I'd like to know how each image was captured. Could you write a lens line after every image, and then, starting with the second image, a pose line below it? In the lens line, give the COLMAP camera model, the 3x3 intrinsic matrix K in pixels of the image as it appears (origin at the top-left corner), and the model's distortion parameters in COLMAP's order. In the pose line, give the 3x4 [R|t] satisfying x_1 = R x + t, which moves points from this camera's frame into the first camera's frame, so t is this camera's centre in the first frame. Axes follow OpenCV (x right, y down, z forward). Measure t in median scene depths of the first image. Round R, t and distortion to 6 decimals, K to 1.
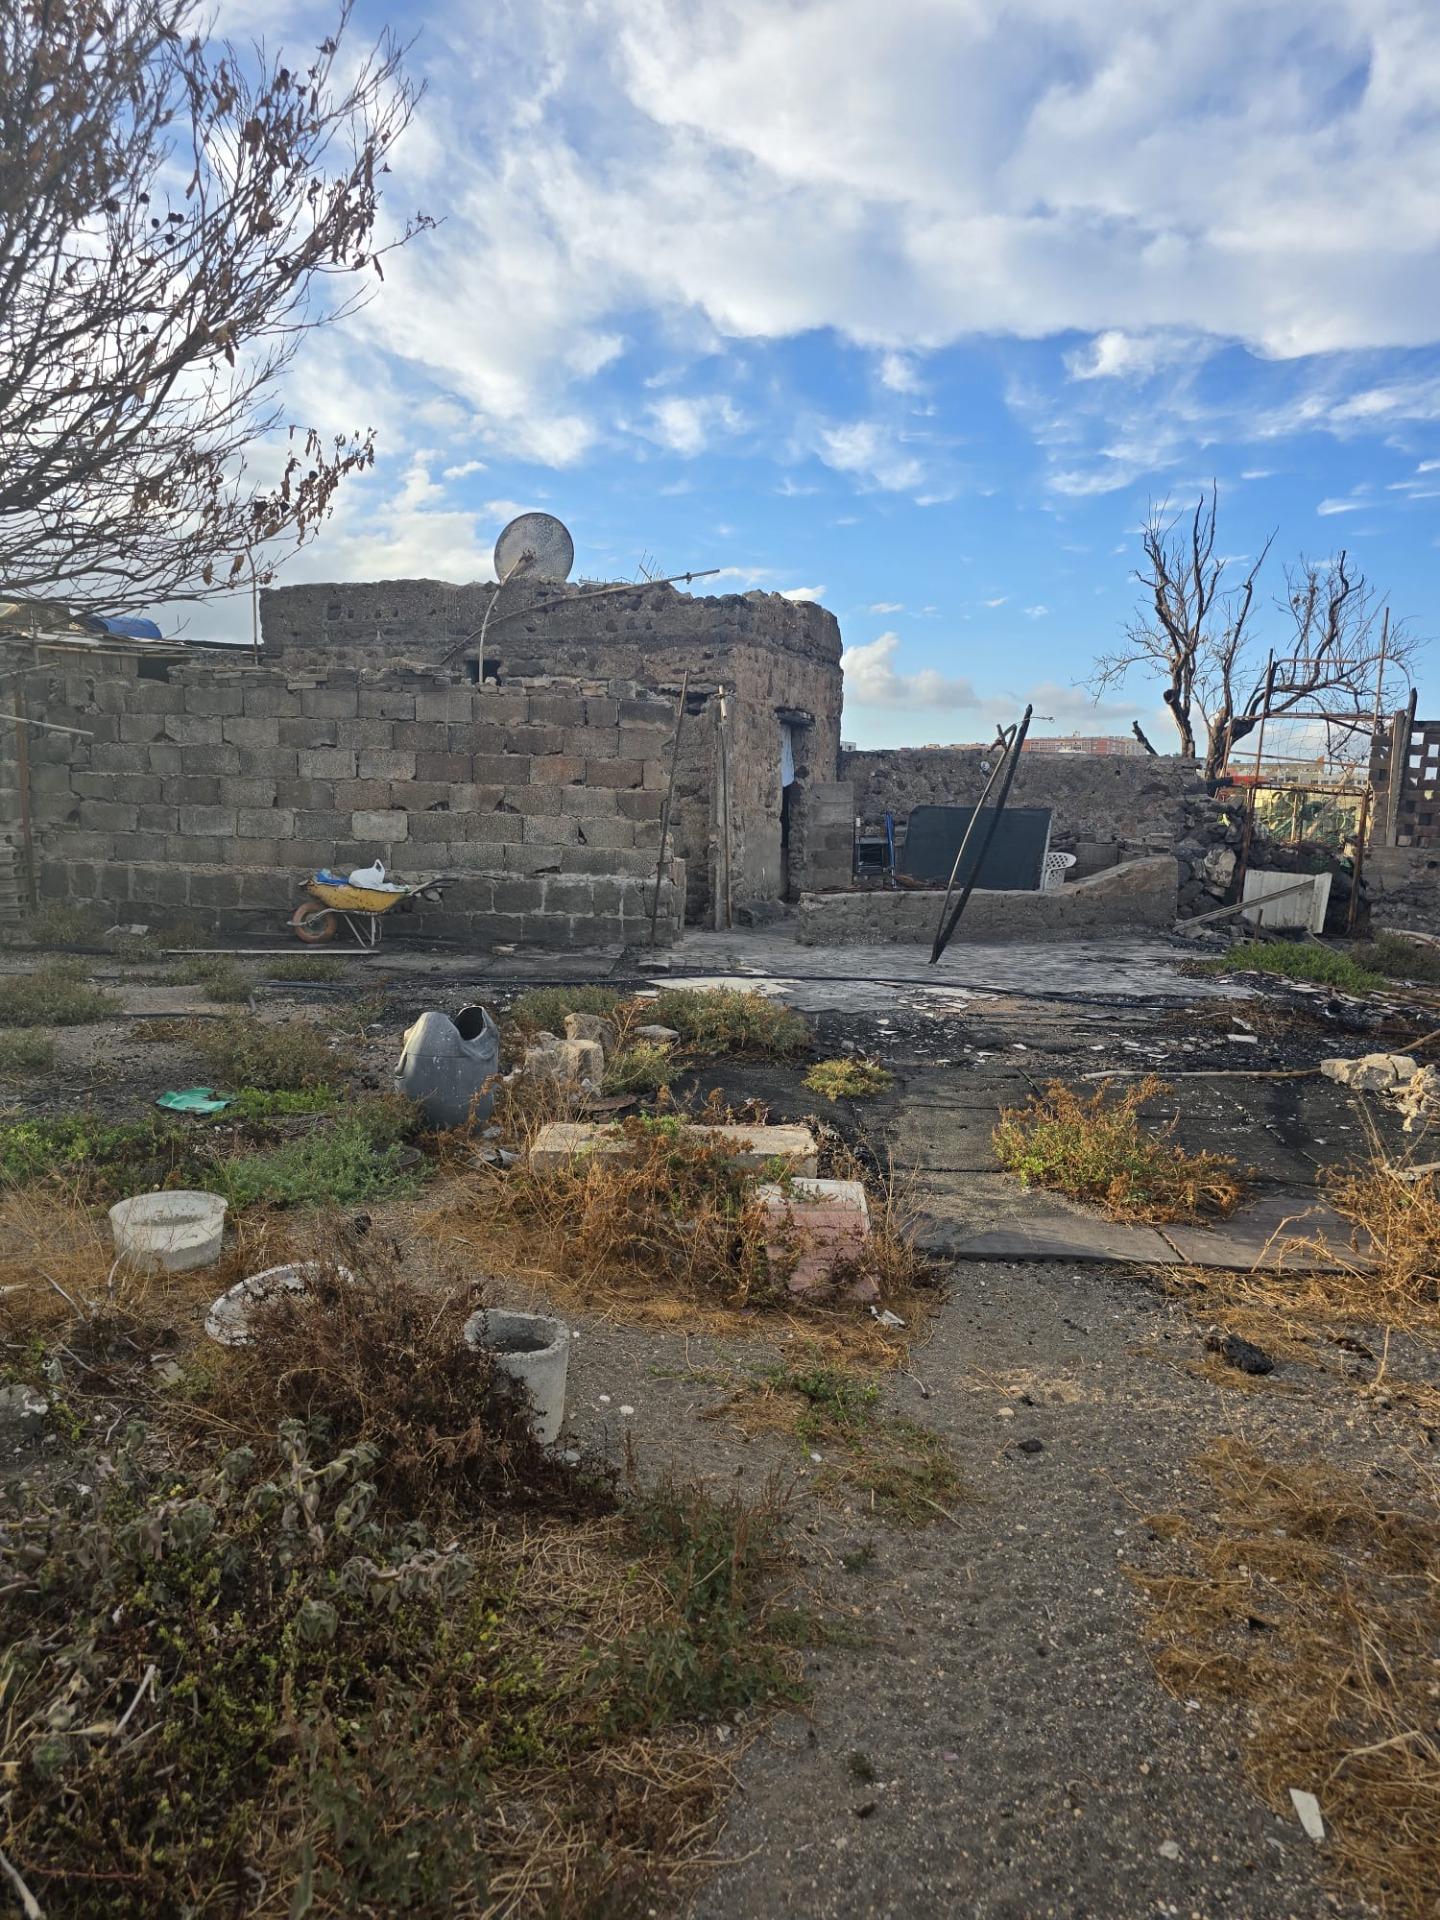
lens RADIAL K [[1350.3, 0, 724.4], [0, 1350.3, 945.1], [0, 0, 1]] dist [0.086020, -0.062153]
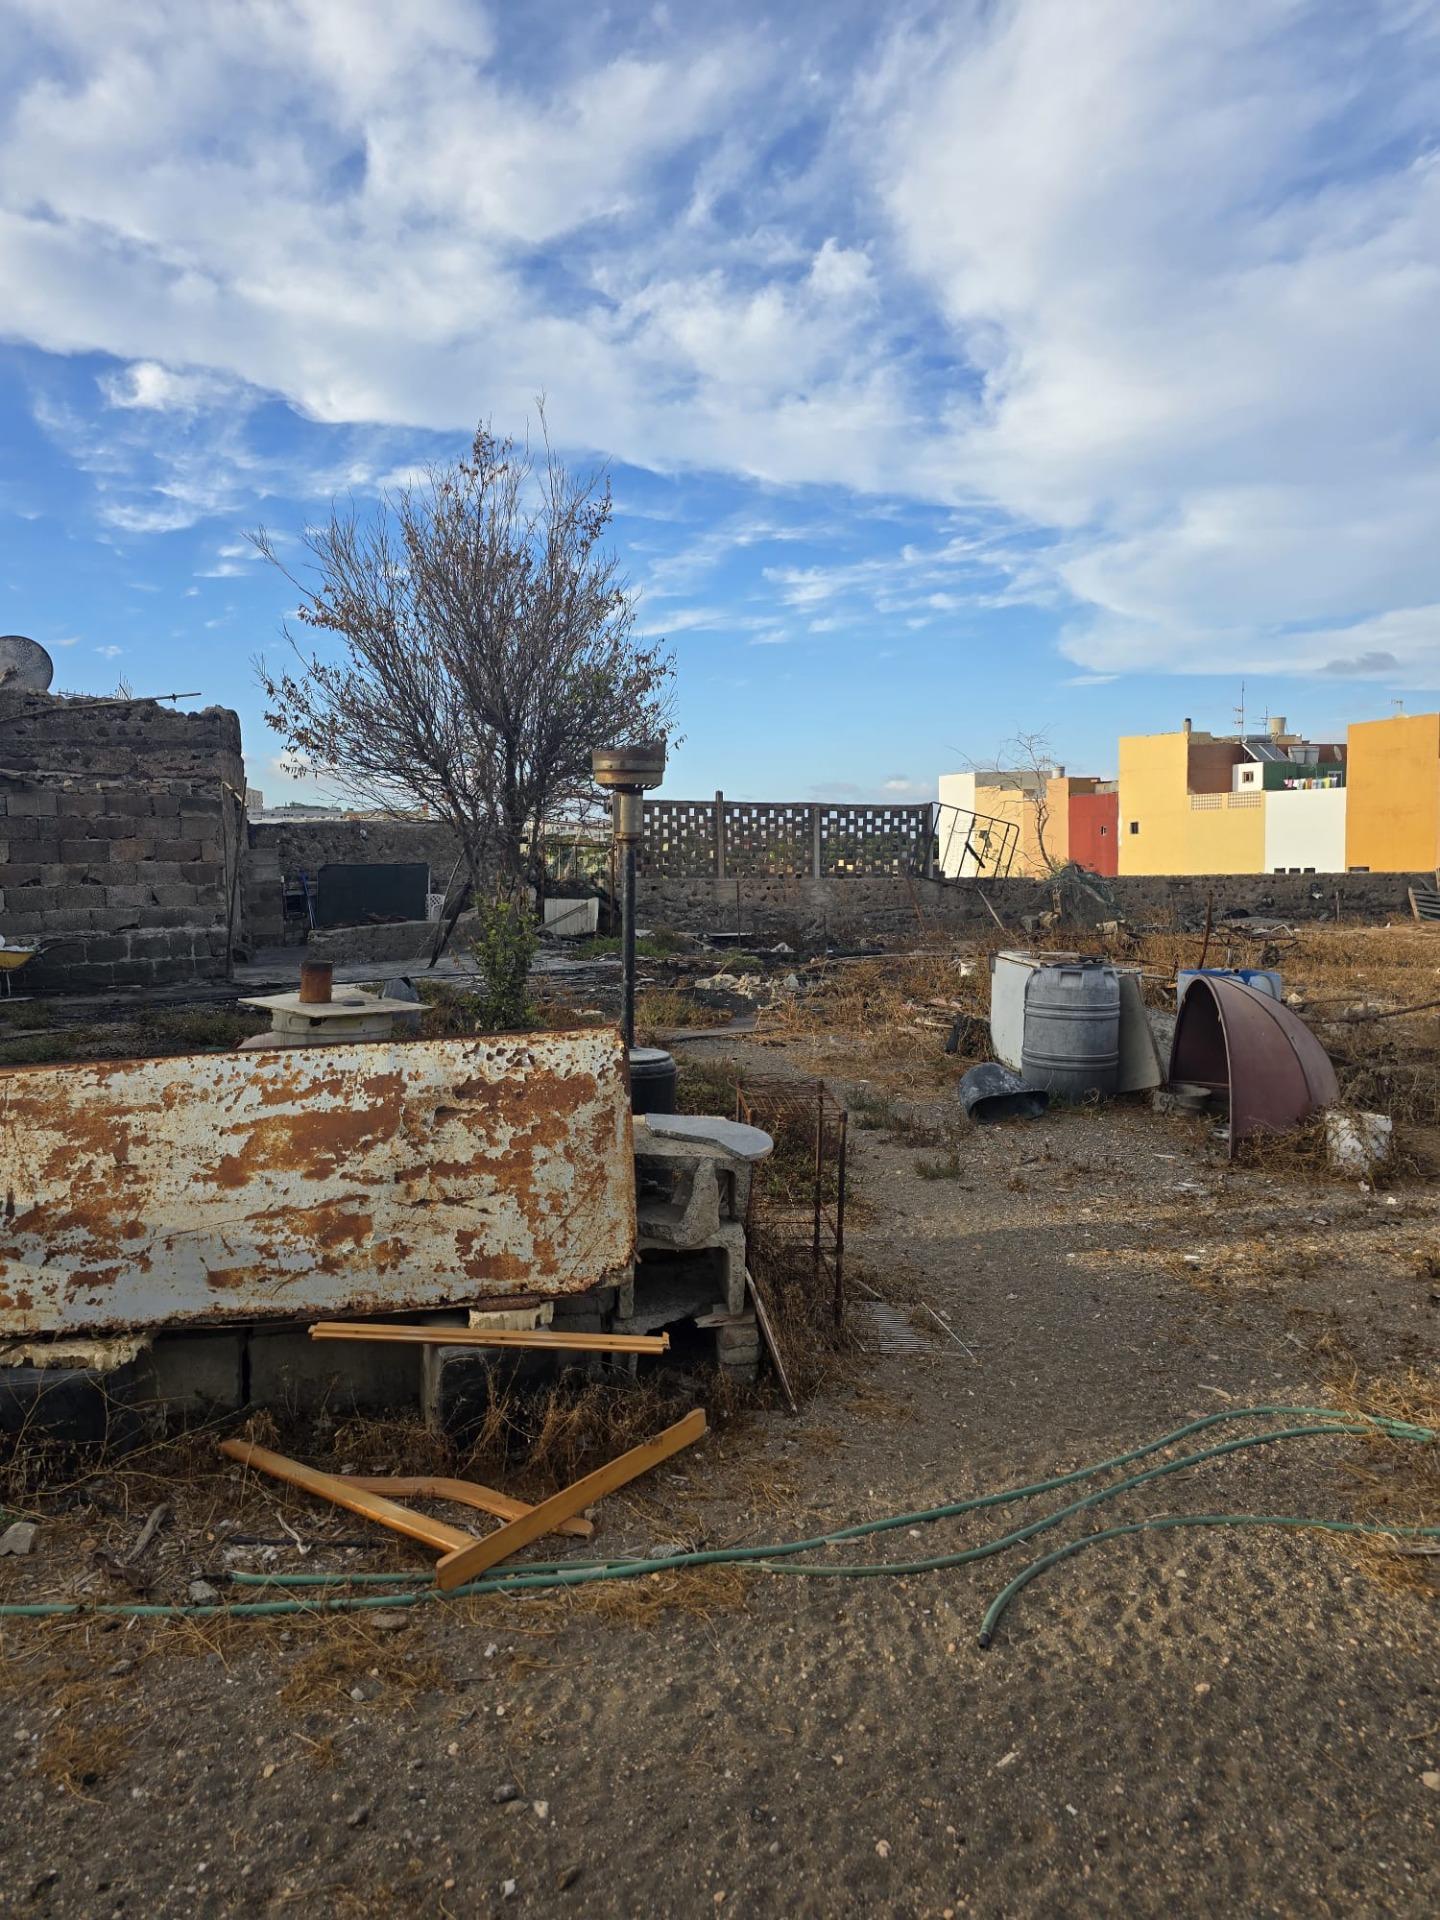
lens RADIAL K [[1546.5, 0, 720.0], [0, 1546.5, 960.0], [0, 0, 1]] dist [0.185359, -0.144945]
pose [[0.791778, -0.085827, 0.604748, -0.120907], [0.105322, 0.994433, 0.003238, 0.006217], [-0.601660, 0.061130, 0.796410, -0.110165]]
